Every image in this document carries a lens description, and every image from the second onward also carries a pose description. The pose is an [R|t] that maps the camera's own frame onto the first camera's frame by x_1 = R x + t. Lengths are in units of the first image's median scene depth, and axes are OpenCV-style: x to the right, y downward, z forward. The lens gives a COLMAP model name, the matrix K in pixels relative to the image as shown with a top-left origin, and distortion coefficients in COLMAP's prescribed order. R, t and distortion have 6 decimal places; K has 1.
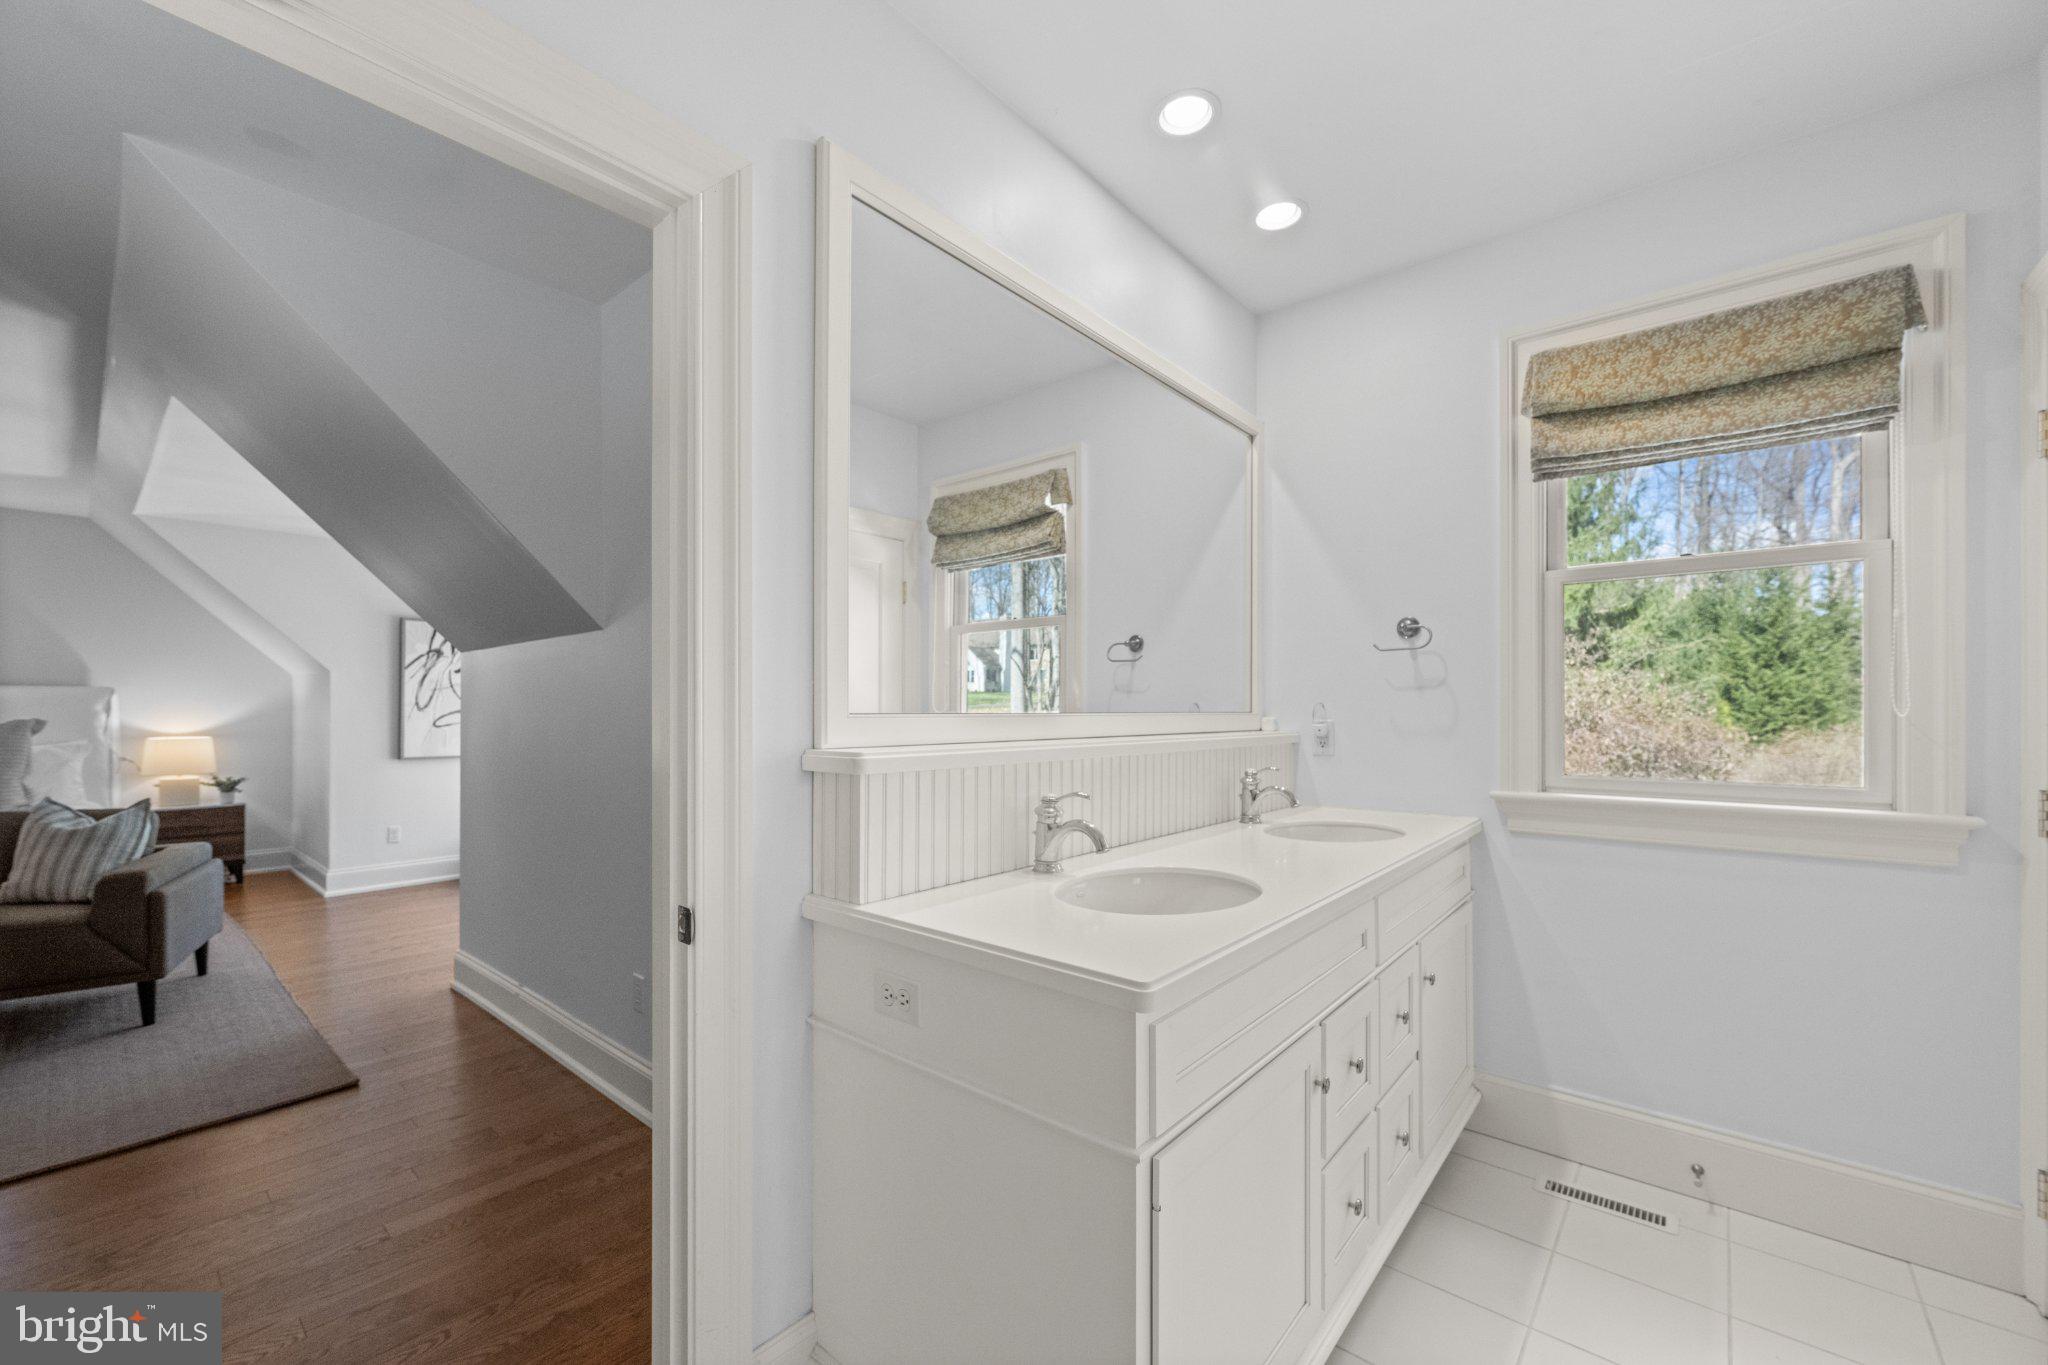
lens RADIAL K [[808.9, 0, 1018.9], [0, 808.9, 676.8], [0, 0, 1]] dist [0.000151, -0.000051]
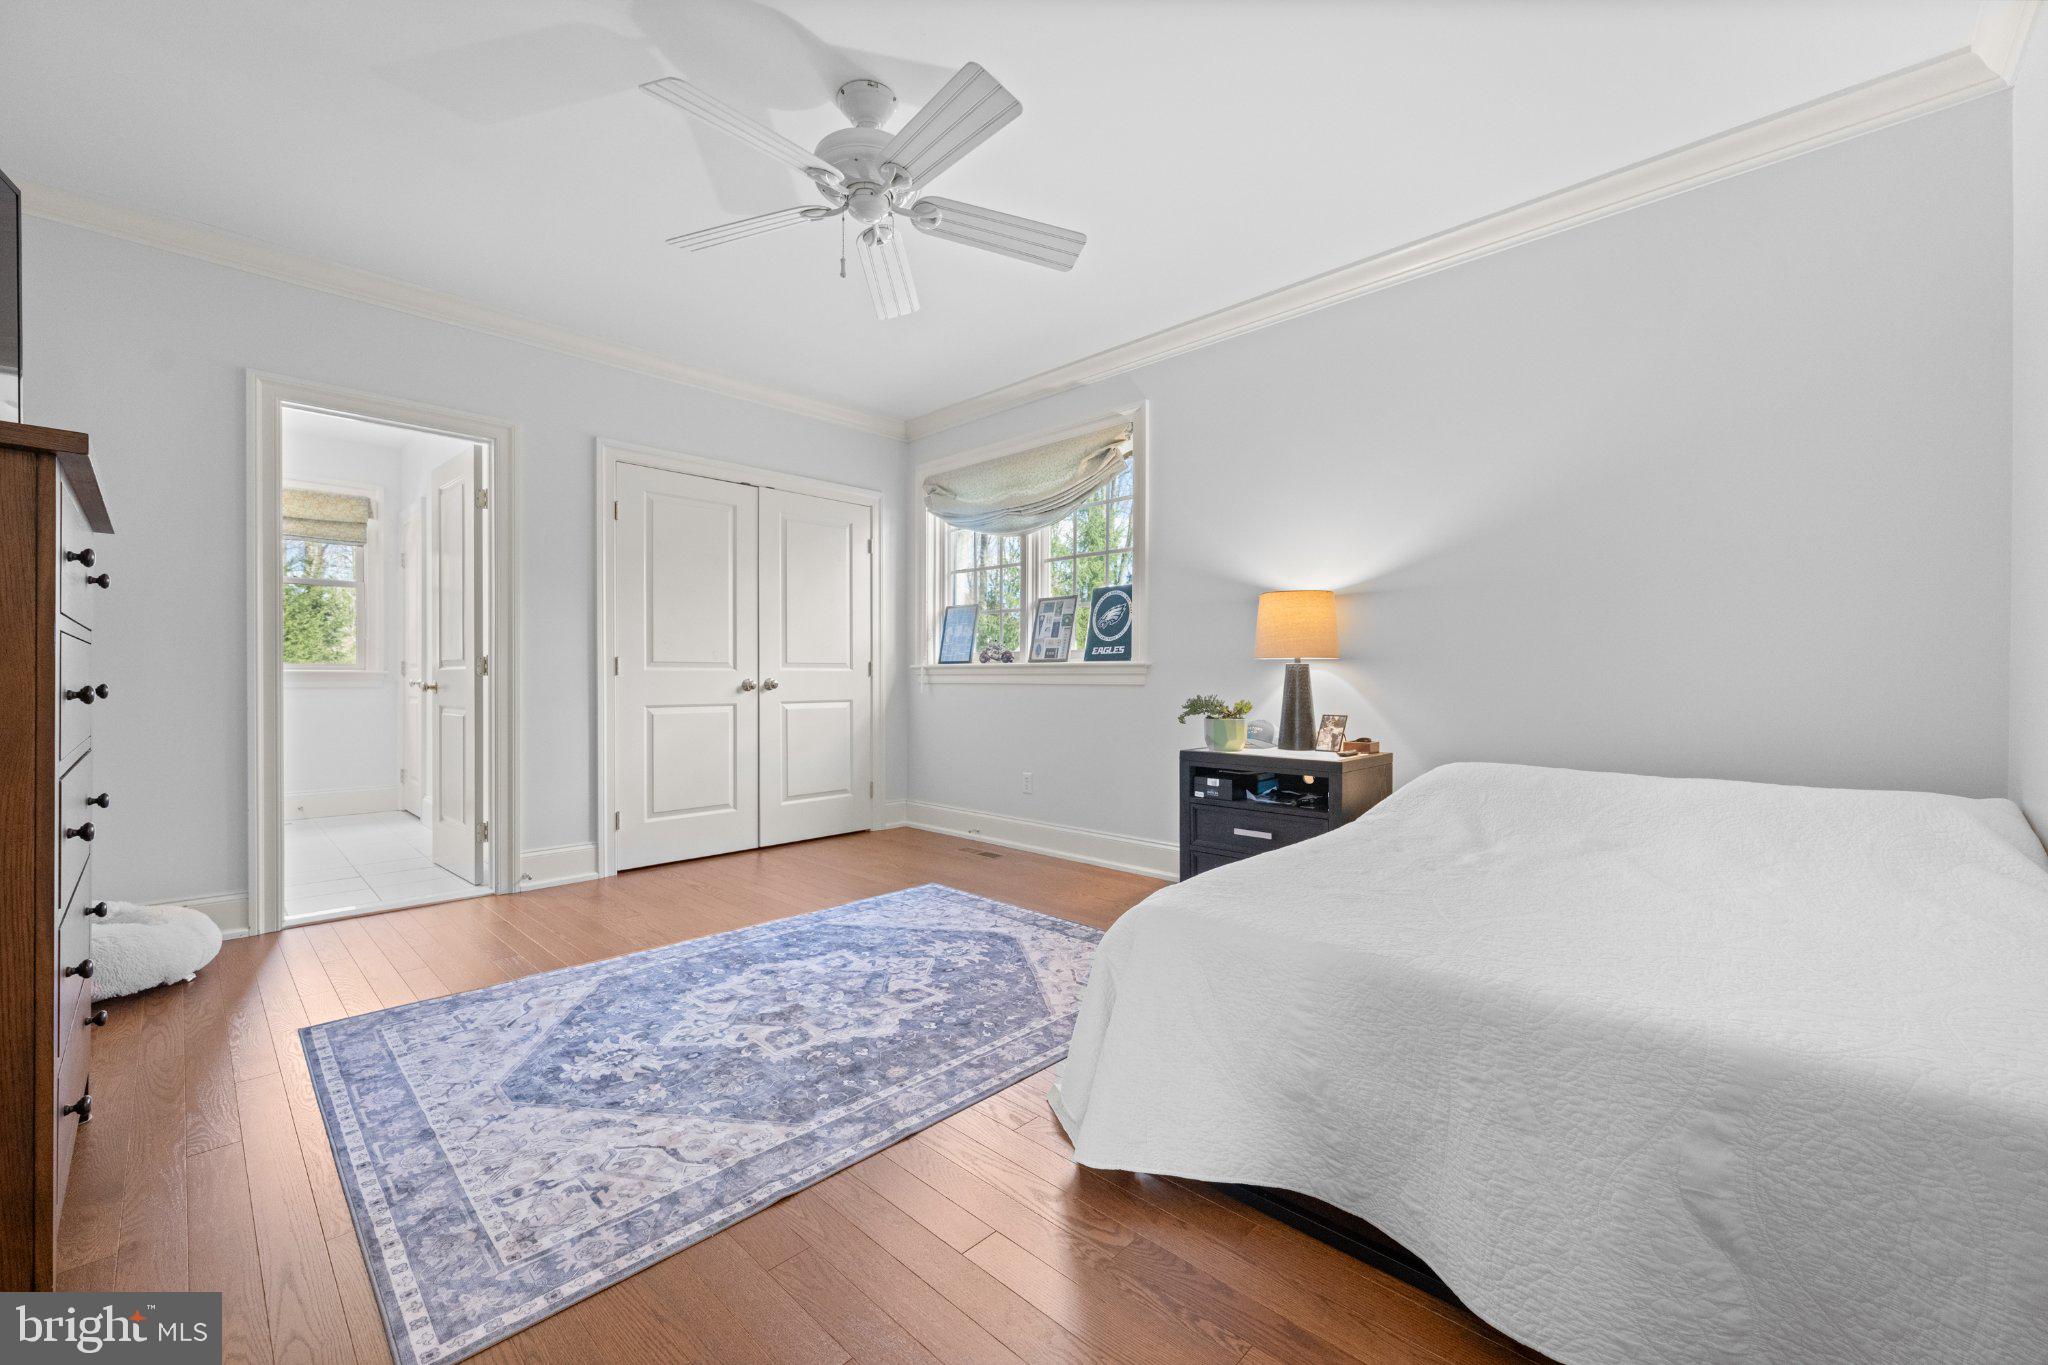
lens RADIAL K [[808.9, 0, 1018.9], [0, 808.9, 676.8], [0, 0, 1]] dist [0.000151, -0.000051]
pose [[0.057640, -0.011371, 0.998273, -0.163471], [-0.023076, 0.999653, 0.012719, 0.008609], [-0.998071, -0.023769, 0.057357, -0.147687]]
